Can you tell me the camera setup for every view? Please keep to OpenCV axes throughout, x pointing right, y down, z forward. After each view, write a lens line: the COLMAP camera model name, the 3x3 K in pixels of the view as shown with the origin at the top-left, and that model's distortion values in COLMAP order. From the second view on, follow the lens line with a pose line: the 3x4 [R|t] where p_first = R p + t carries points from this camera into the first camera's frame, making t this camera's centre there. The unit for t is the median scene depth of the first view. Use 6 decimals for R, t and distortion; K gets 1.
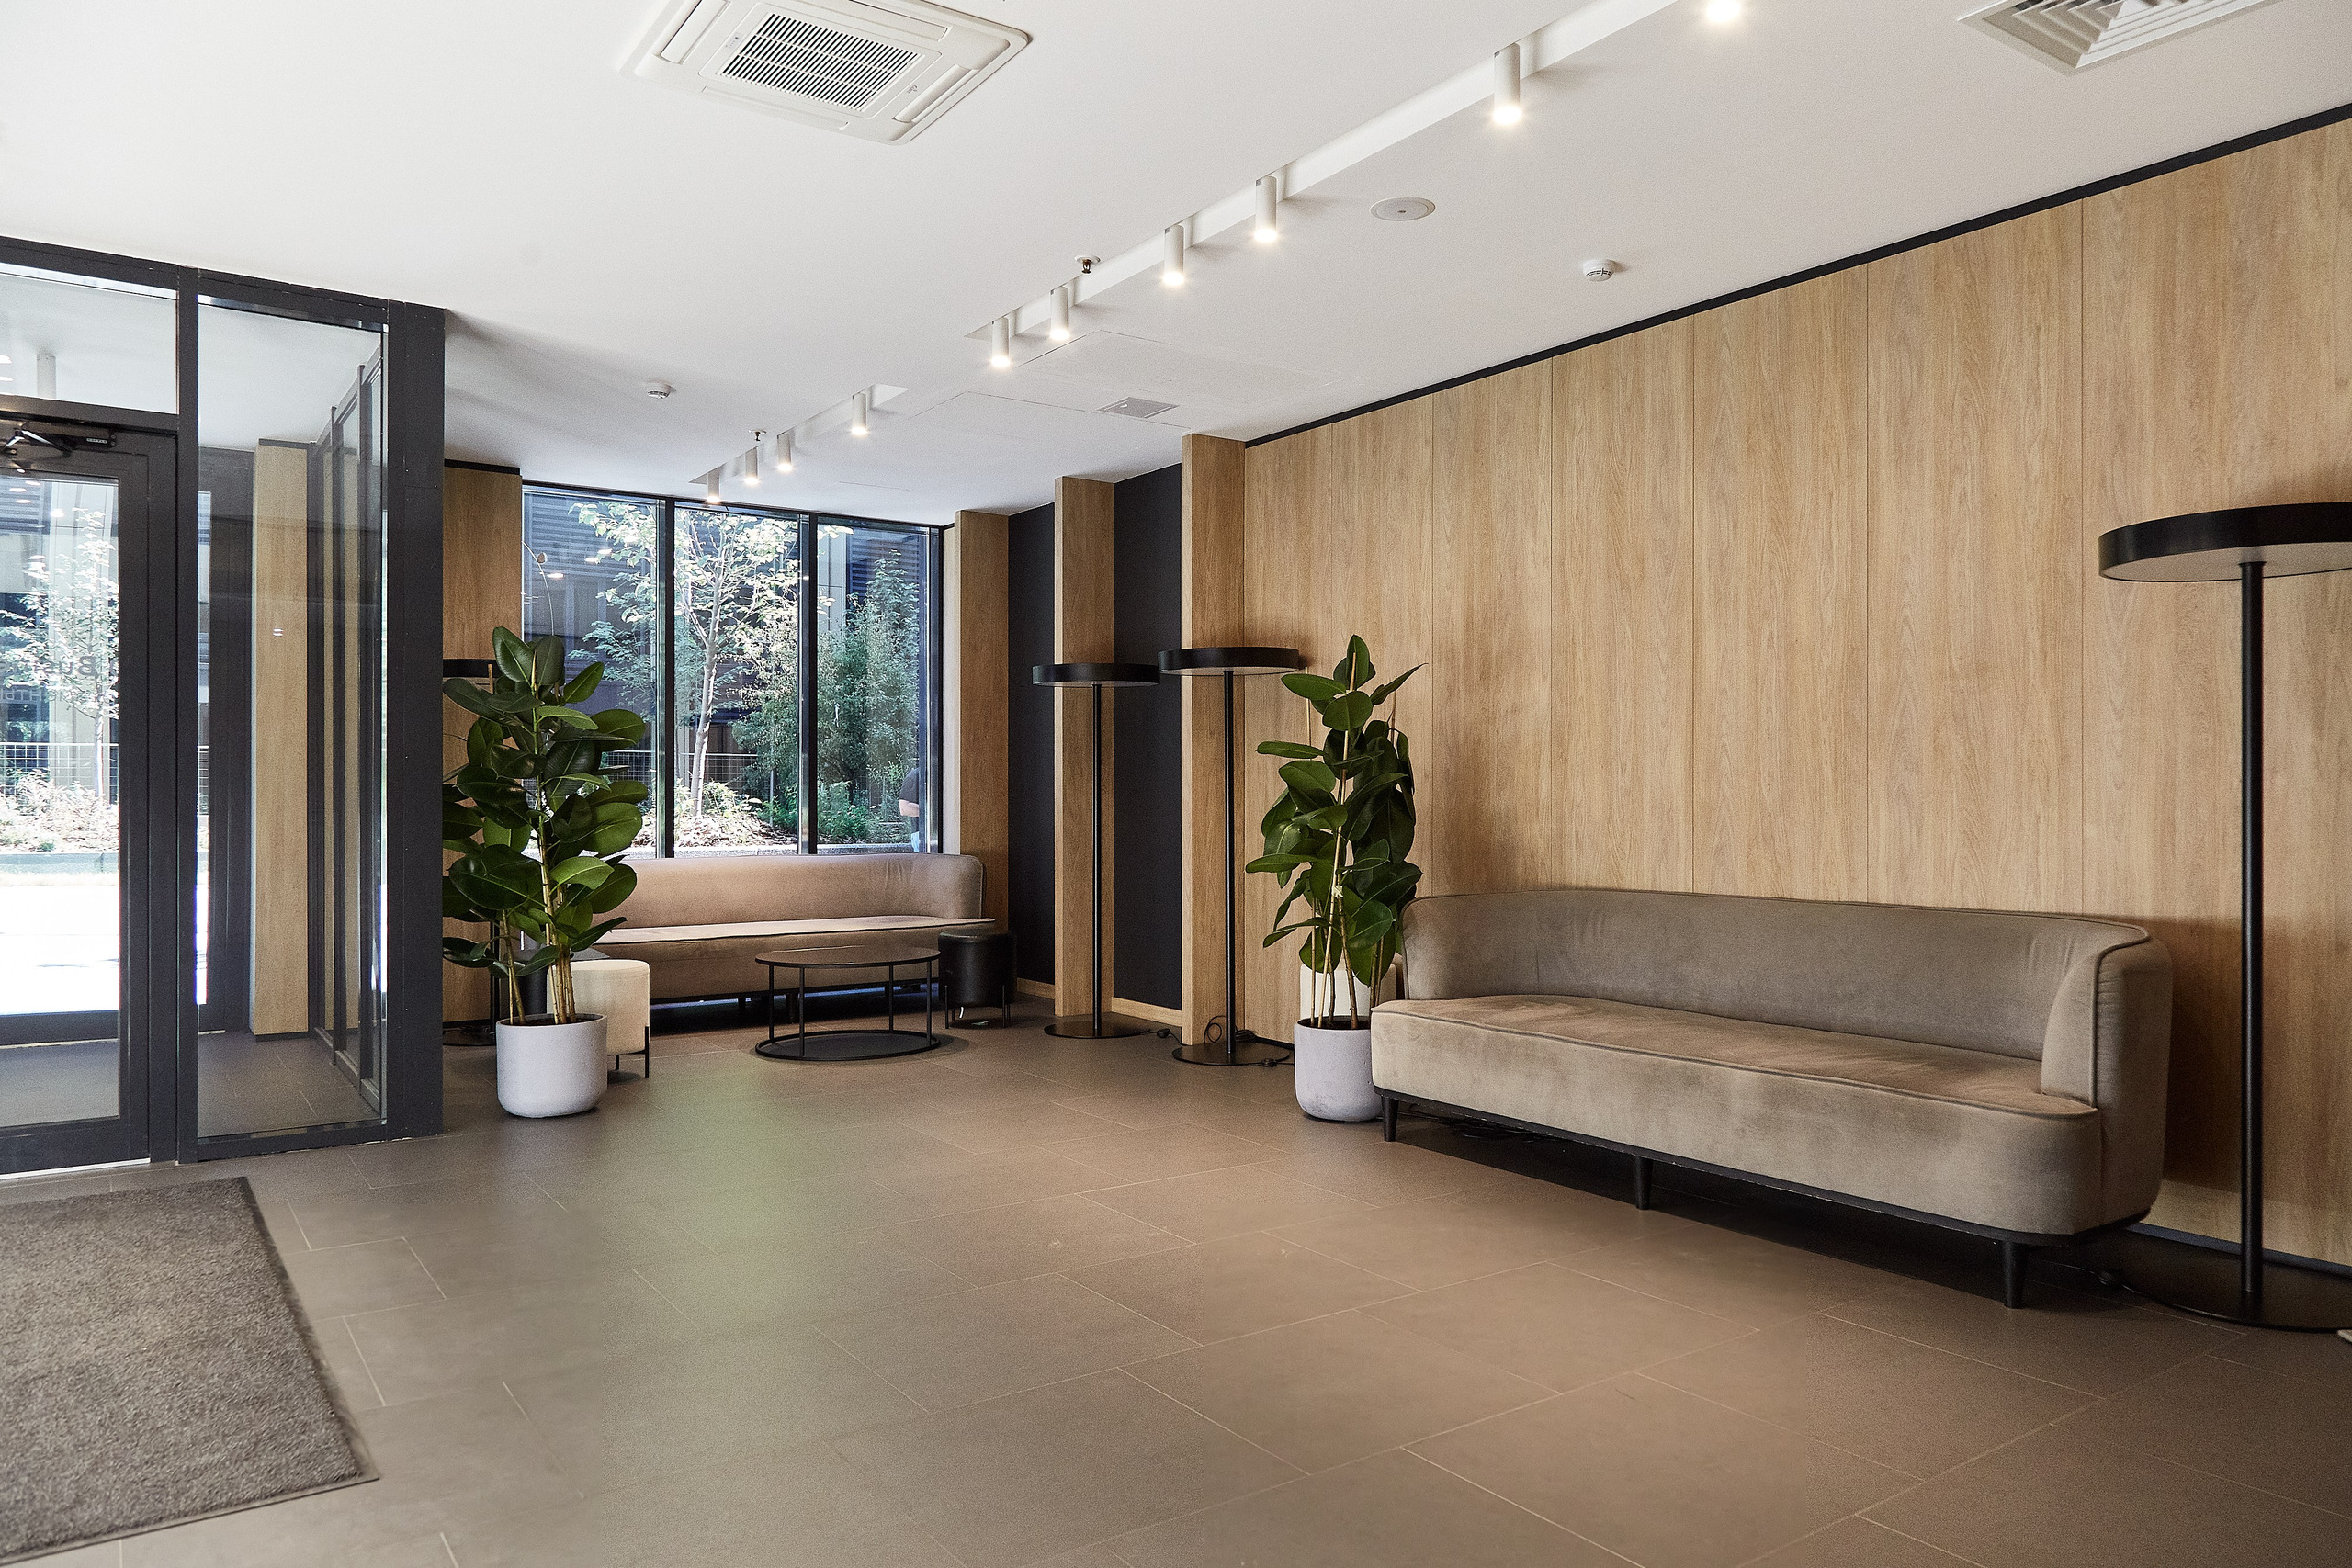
lens RADIAL K [[1576.3, 0, 1176.0], [0, 1576.3, 784.0], [0, 0, 1]] dist [-0.000596, 0.000220]
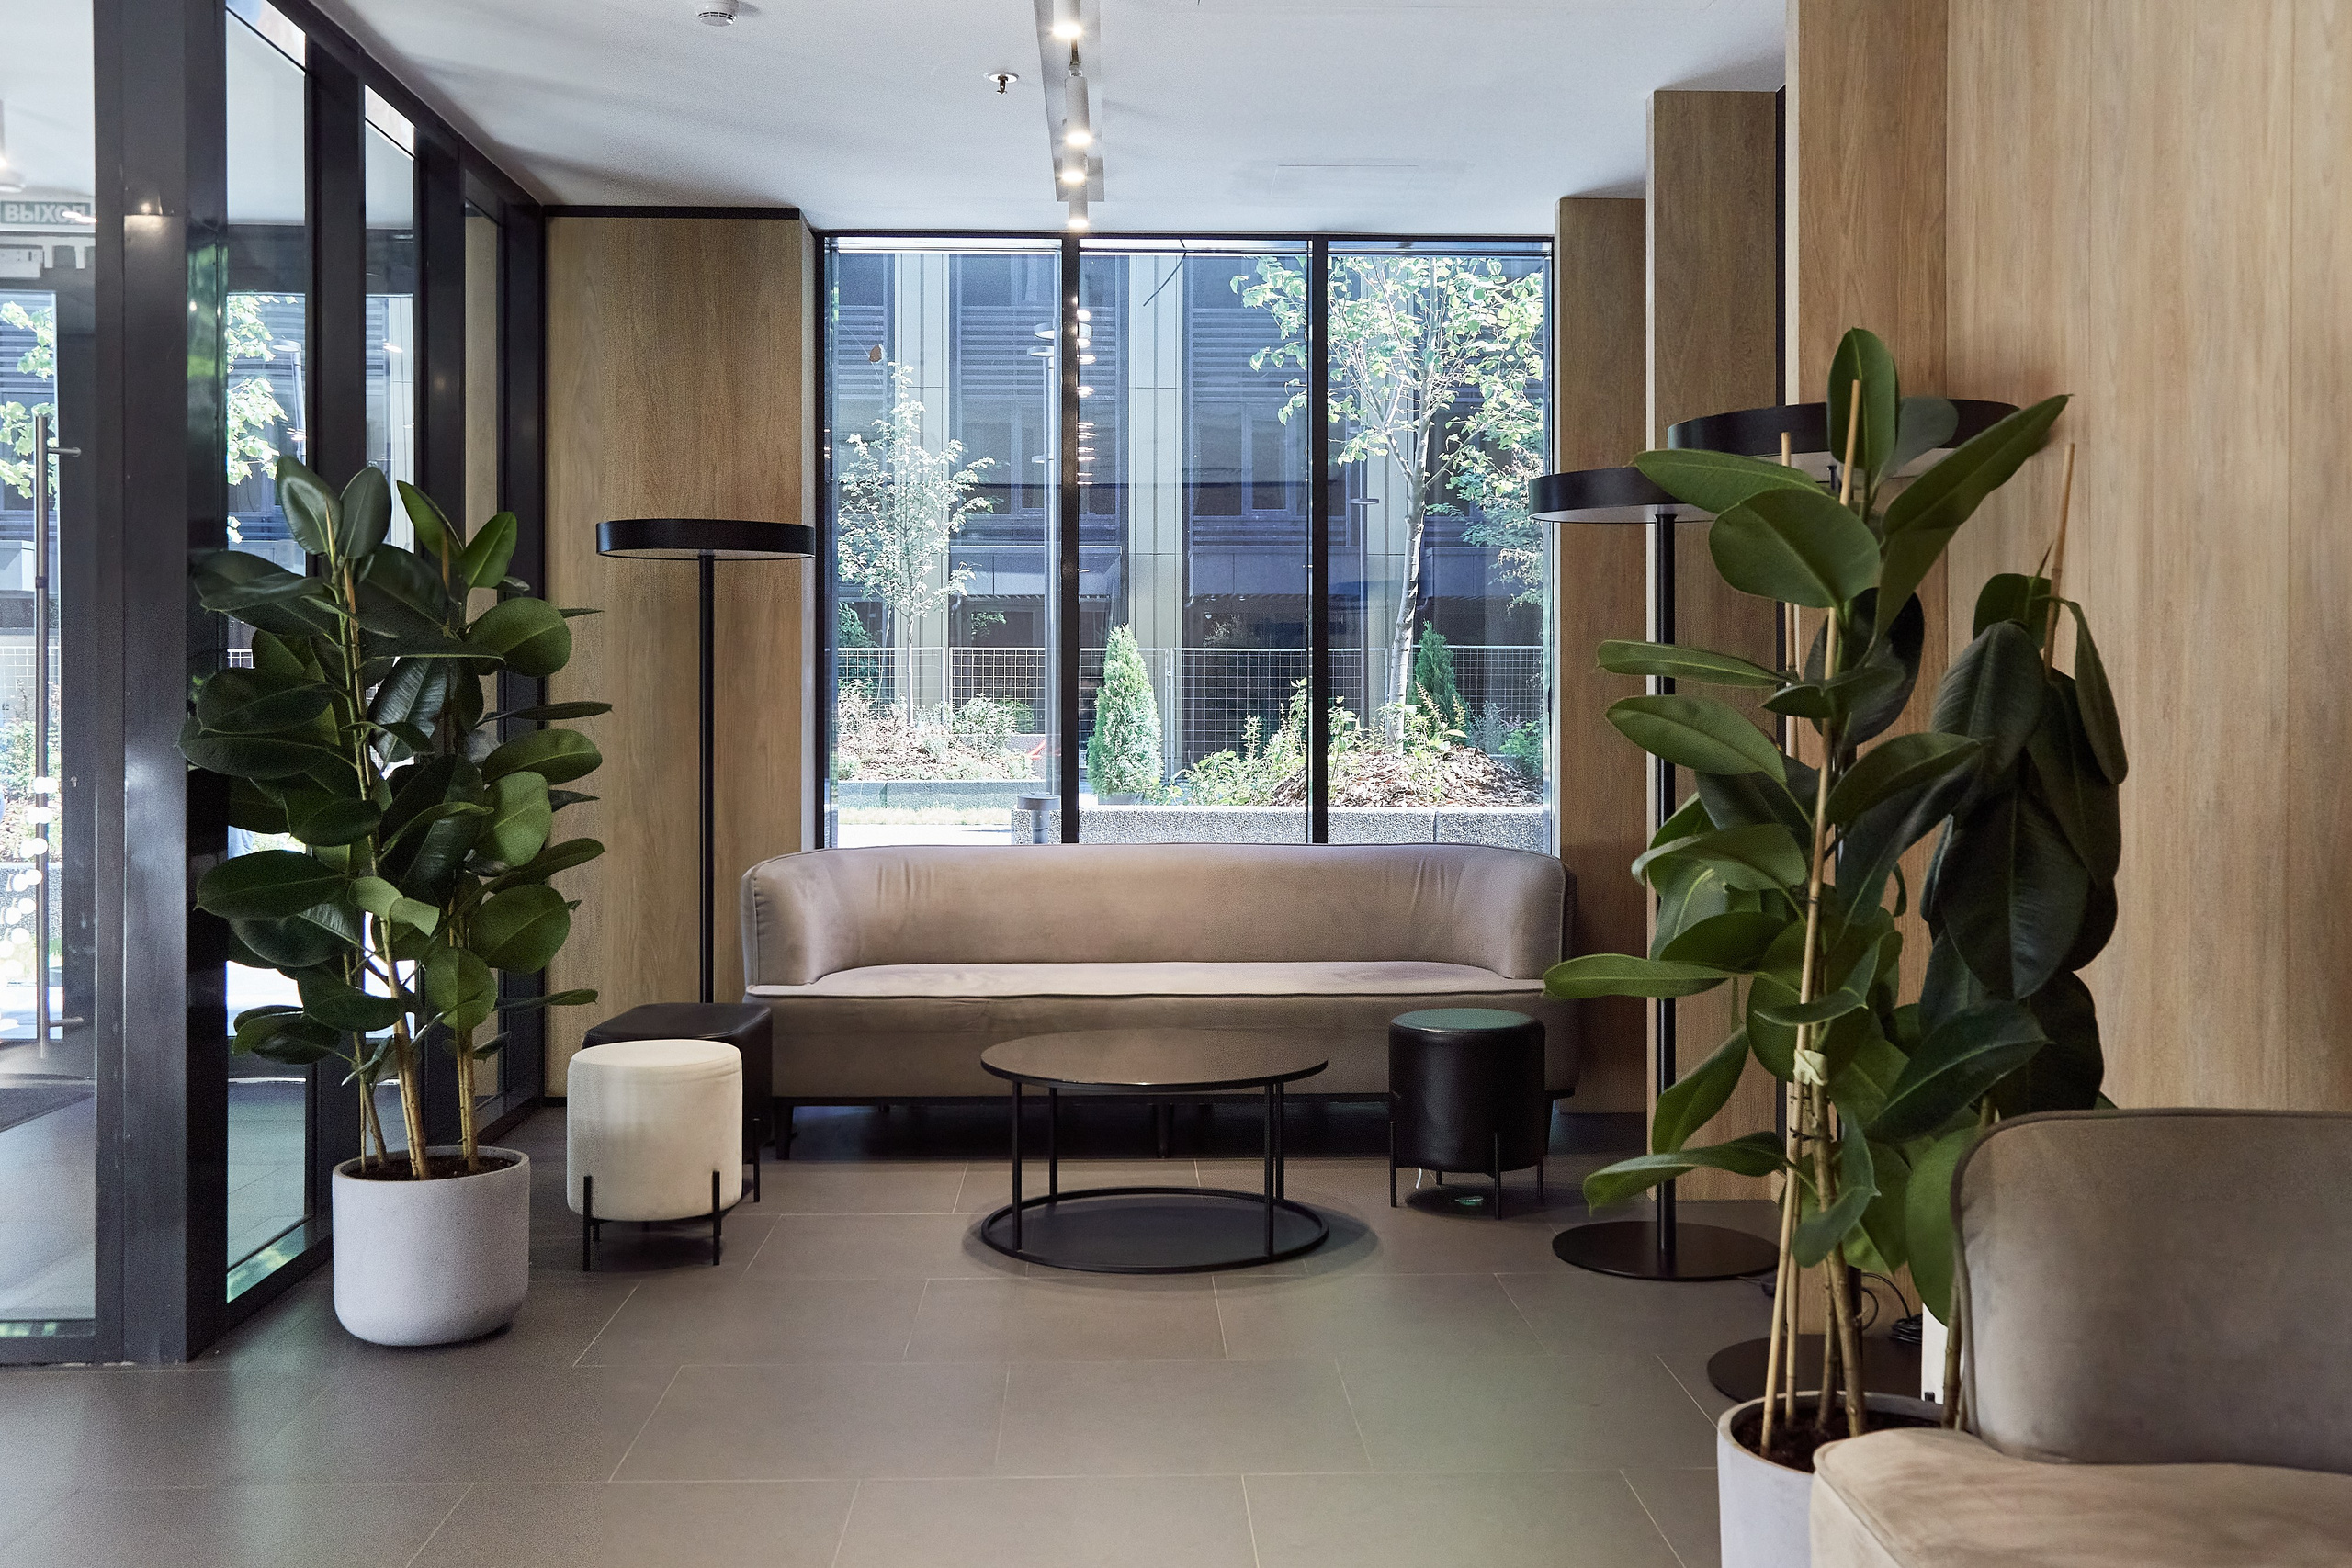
lens RADIAL K [[2189.3, 0, 1176.8], [0, 2189.3, 670.3], [0, 0, 1]] dist [0.047989, 0.008225]
pose [[0.841394, -0.008171, -0.540360, 0.185678], [0.003928, 0.999952, -0.009004, -0.011384], [0.540407, 0.005453, 0.841386, 0.378296]]
